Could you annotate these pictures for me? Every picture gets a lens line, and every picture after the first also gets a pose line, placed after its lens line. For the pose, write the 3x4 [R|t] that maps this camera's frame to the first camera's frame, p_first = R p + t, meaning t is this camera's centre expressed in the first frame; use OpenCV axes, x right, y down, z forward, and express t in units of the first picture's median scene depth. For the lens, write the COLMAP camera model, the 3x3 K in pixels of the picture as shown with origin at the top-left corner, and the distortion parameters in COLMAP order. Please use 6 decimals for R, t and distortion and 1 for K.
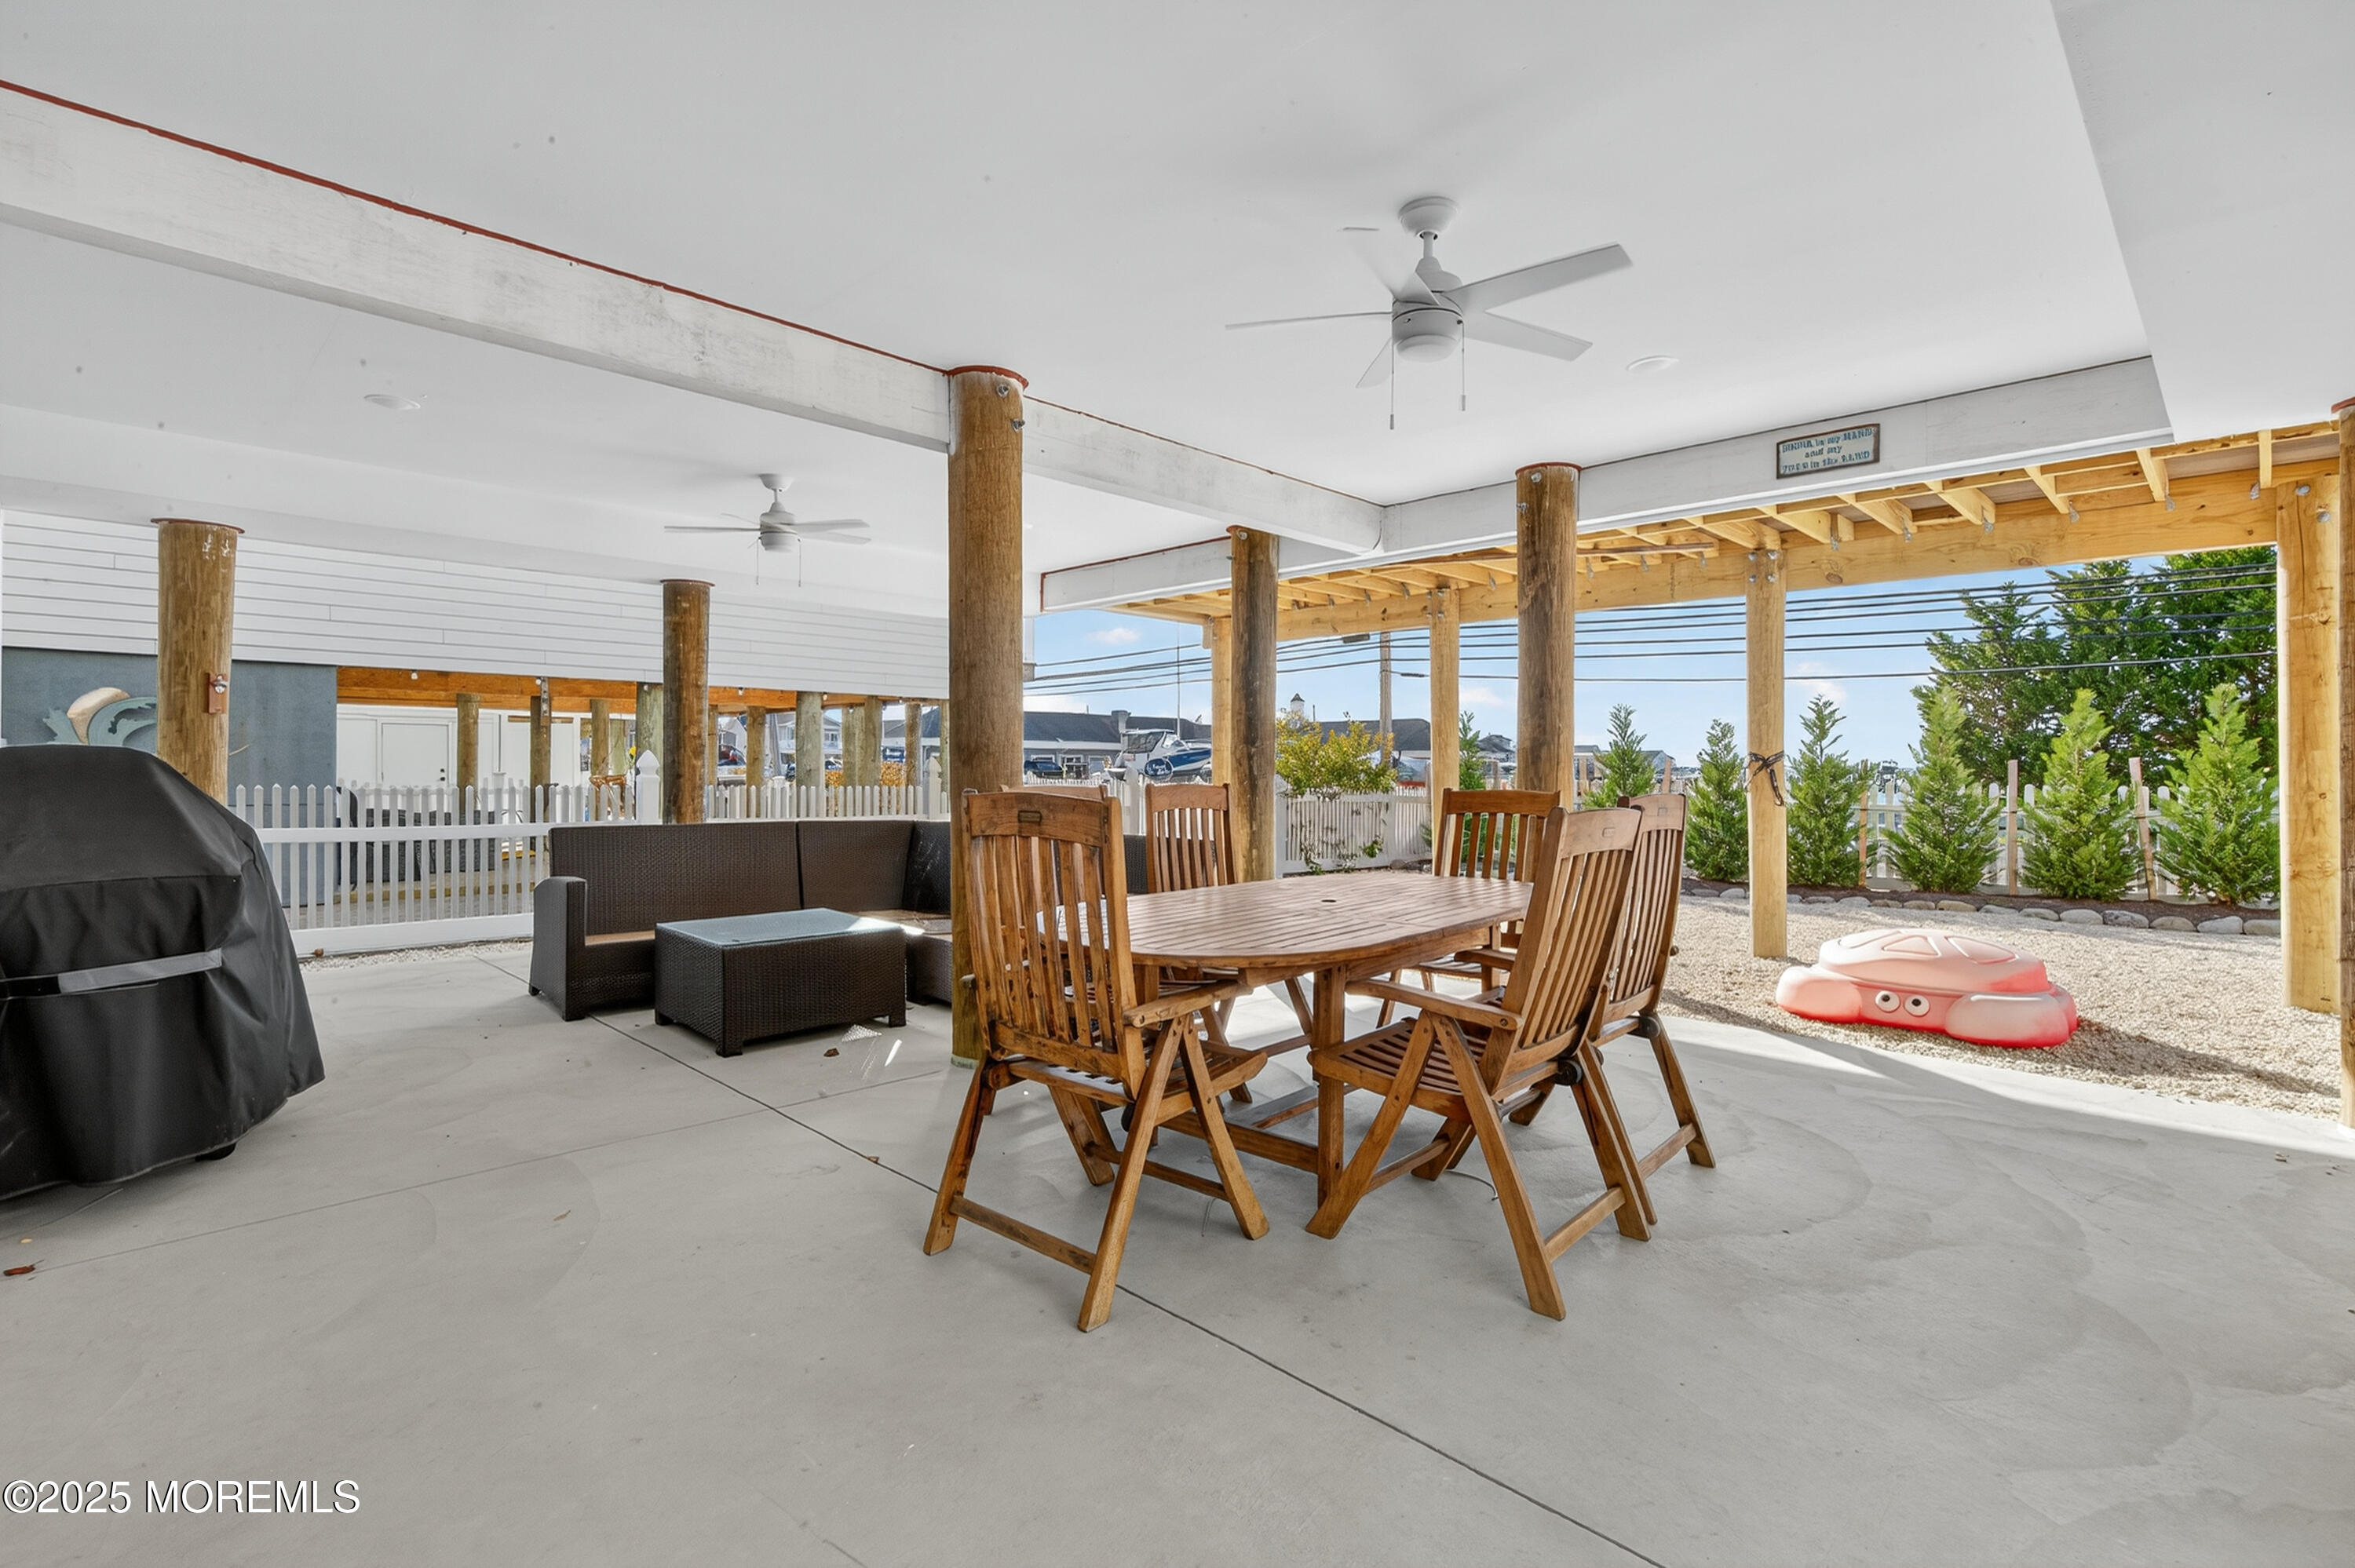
lens RADIAL K [[1116.8, 0, 1168.9], [0, 1116.8, 758.0], [0, 0, 1]] dist [0.000105, 0.000513]
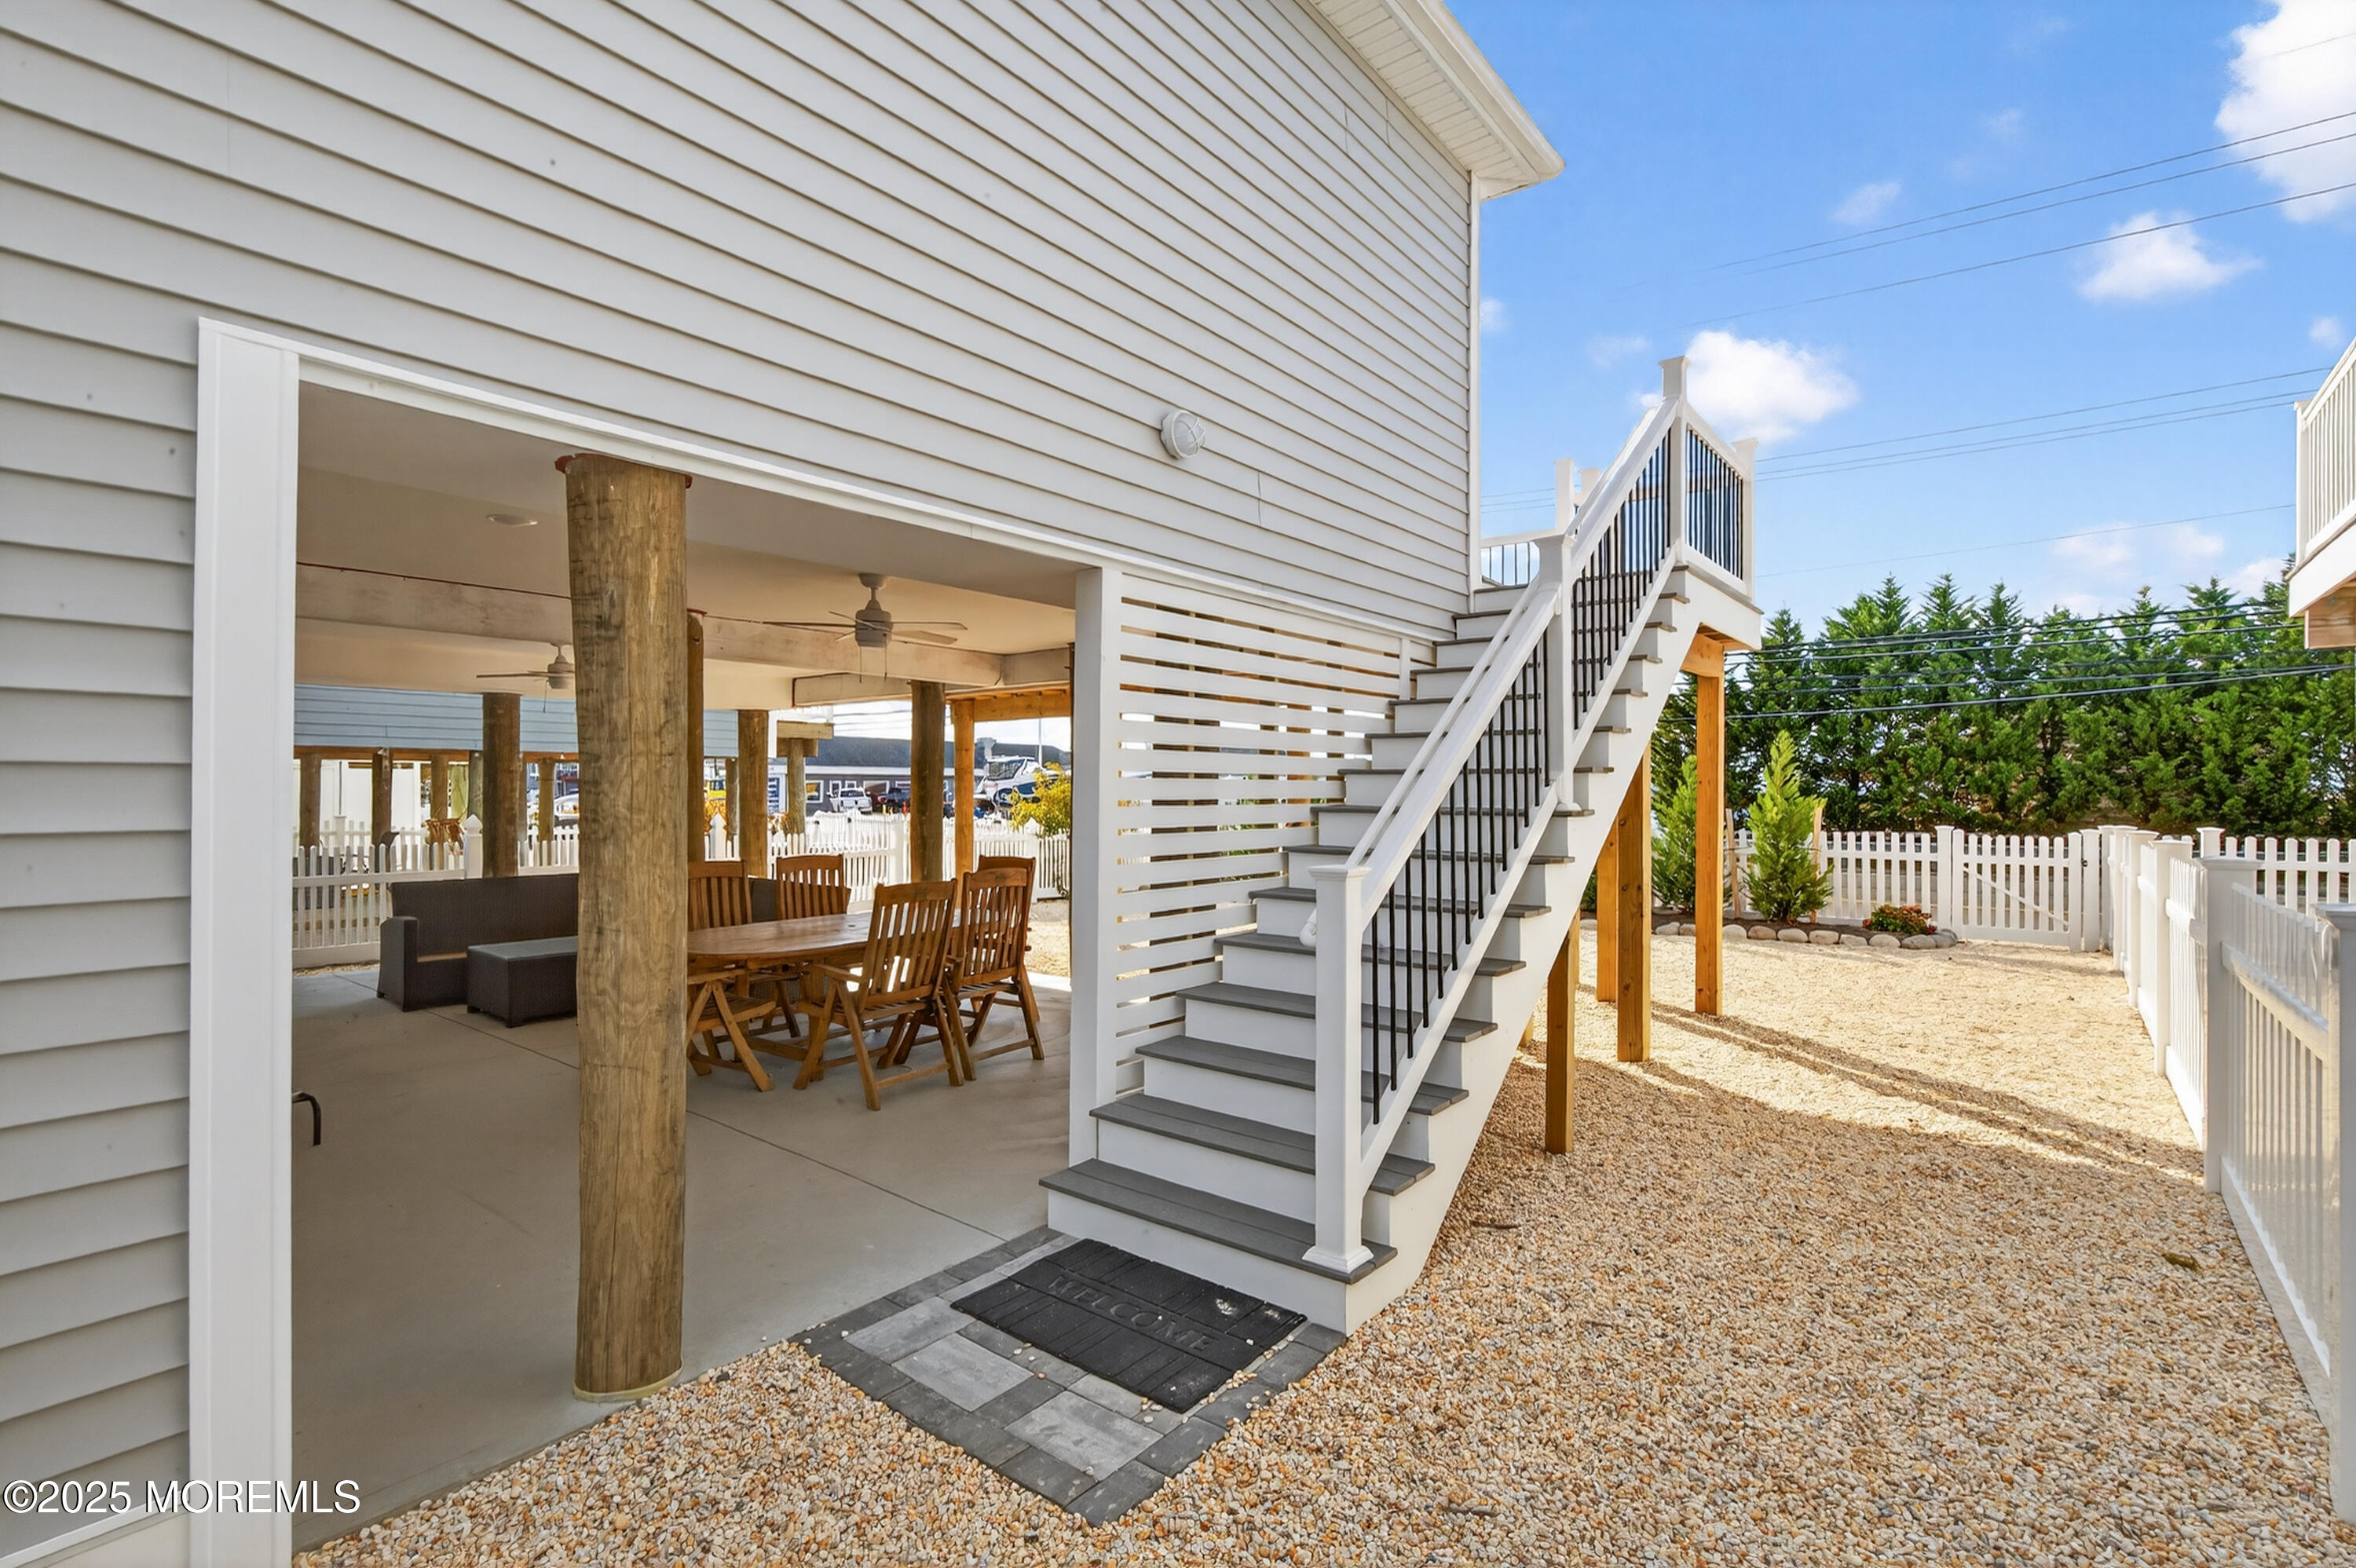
lens RADIAL K [[1096.9, 0, 1178.0], [0, 1096.9, 784.0], [0, 0, 1]] dist [0.002792, 0.000156]
pose [[0.993313, -0.000498, 0.115448, 0.216747], [-0.000044, 0.999989, 0.004686, -0.053285], [-0.115449, -0.004660, 0.993303, -0.392889]]
